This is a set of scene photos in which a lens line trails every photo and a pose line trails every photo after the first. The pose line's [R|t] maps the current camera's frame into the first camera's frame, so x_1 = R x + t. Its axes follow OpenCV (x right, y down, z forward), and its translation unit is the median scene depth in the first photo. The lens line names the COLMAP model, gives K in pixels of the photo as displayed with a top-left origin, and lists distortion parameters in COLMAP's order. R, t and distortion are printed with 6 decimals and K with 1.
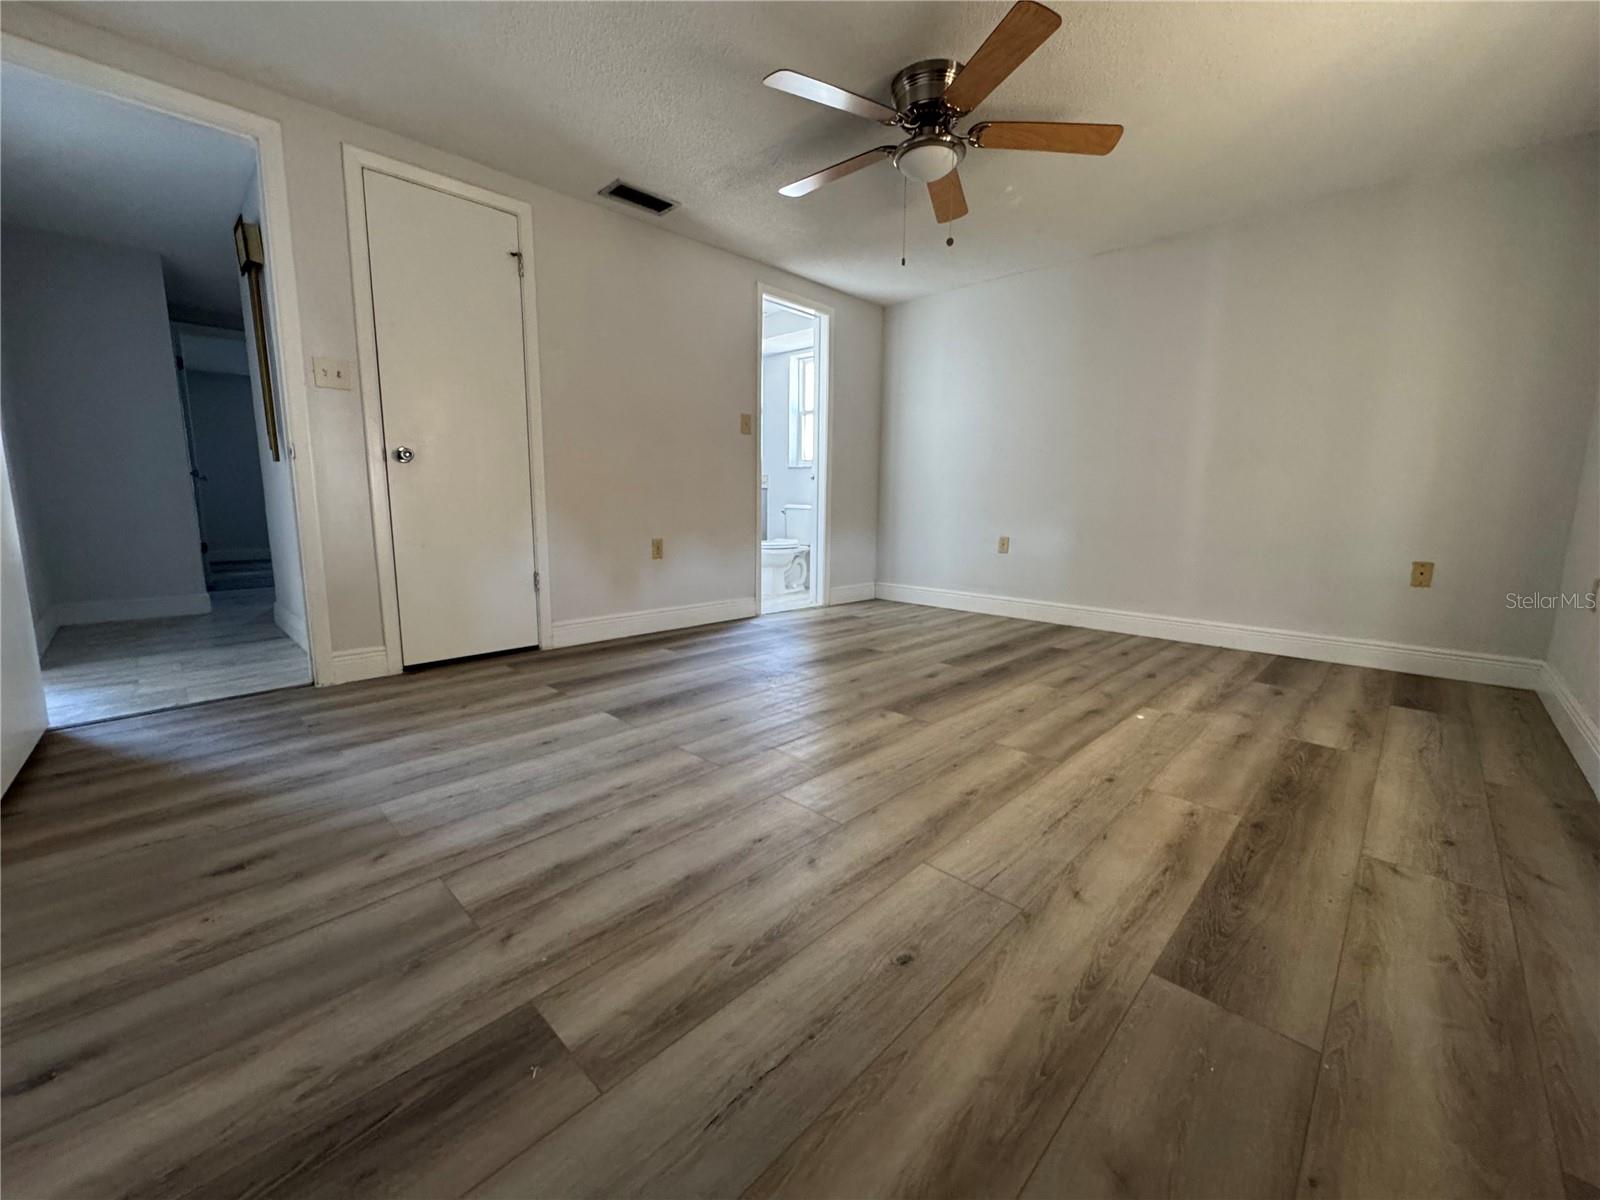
lens RADIAL K [[644.5, 0, 807.5], [0, 644.5, 593.7], [0, 0, 1]] dist [-0.007180, 0.001625]
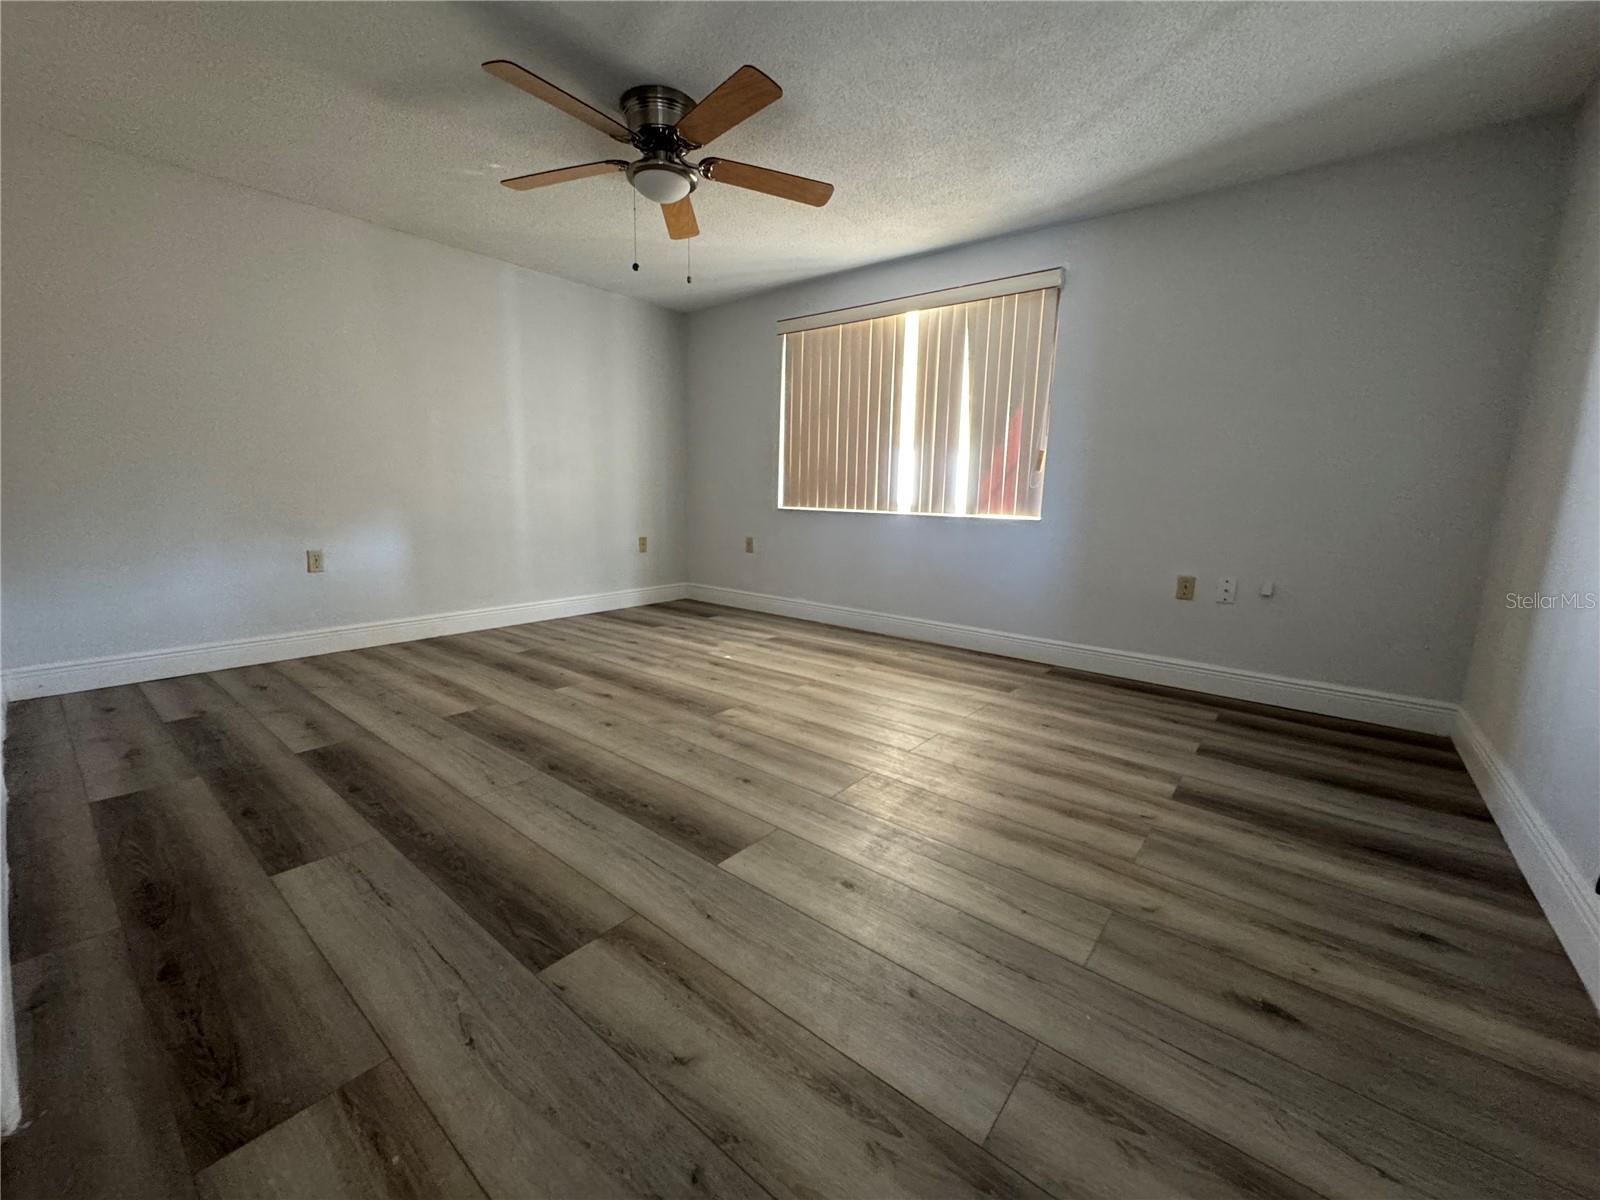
lens RADIAL K [[644.5, 0, 791.4], [0, 644.5, 600.4], [0, 0, 1]] dist [-0.007180, 0.001625]
pose [[-0.079014, -0.175705, 0.981267, -1.149846], [0.128175, 0.974383, 0.184794, -0.234919], [-0.988599, 0.140375, -0.054469, 1.165962]]
